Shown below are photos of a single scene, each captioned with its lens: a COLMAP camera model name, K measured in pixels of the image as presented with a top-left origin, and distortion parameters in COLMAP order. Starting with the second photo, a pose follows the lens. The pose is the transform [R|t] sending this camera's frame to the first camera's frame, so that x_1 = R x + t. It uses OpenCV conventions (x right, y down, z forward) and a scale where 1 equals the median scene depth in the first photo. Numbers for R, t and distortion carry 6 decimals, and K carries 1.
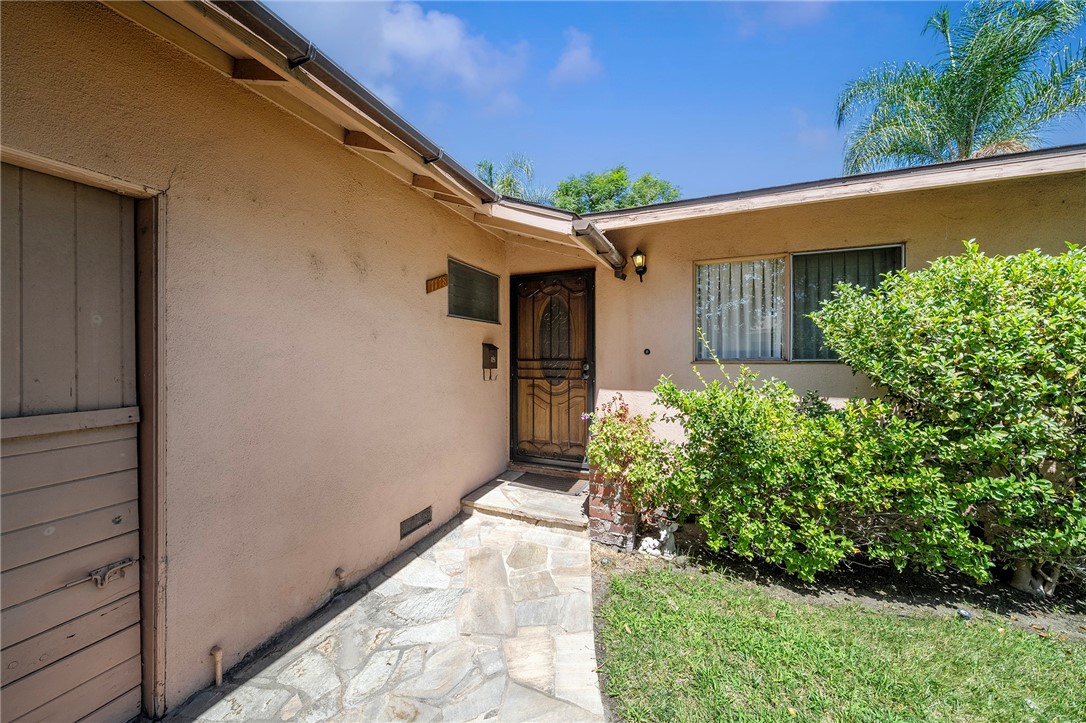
lens RADIAL K [[377.2, 0, 537.2], [0, 377.2, 357.5], [0, 0, 1]] dist [0.000012, 0.000045]
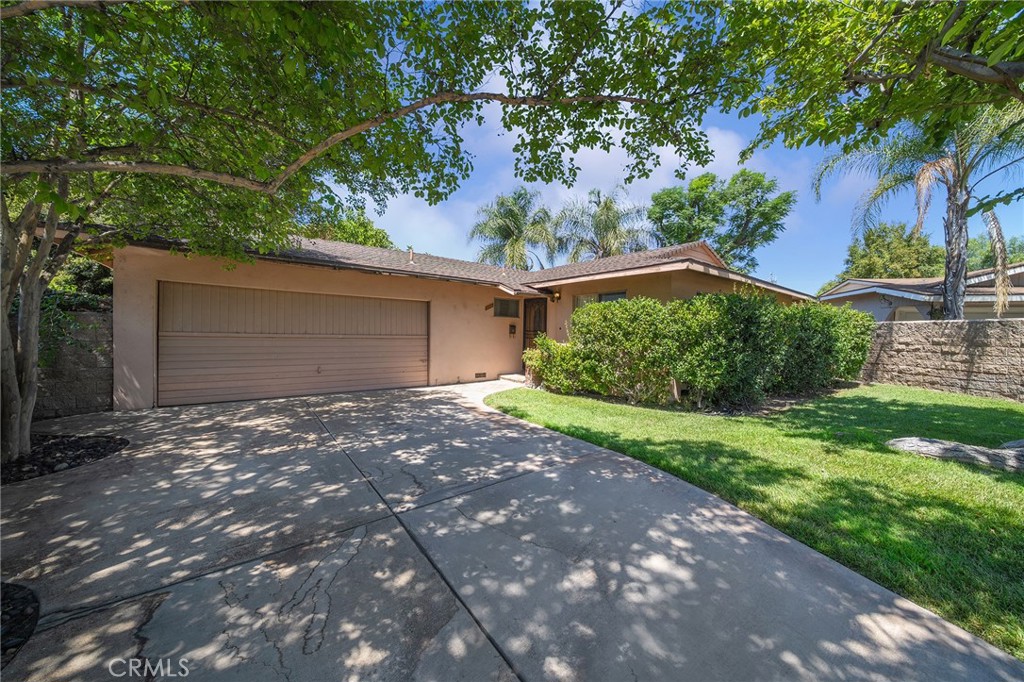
lens RADIAL K [[355.7, 0, 514.0], [0, 355.7, 337.1], [0, 0, 1]] dist [0.000012, 0.000045]
pose [[0.884819, 0.014063, -0.465722, 1.431777], [-0.014784, 0.999888, 0.002106, 0.061185], [0.465700, 0.005022, 0.884928, -1.724701]]
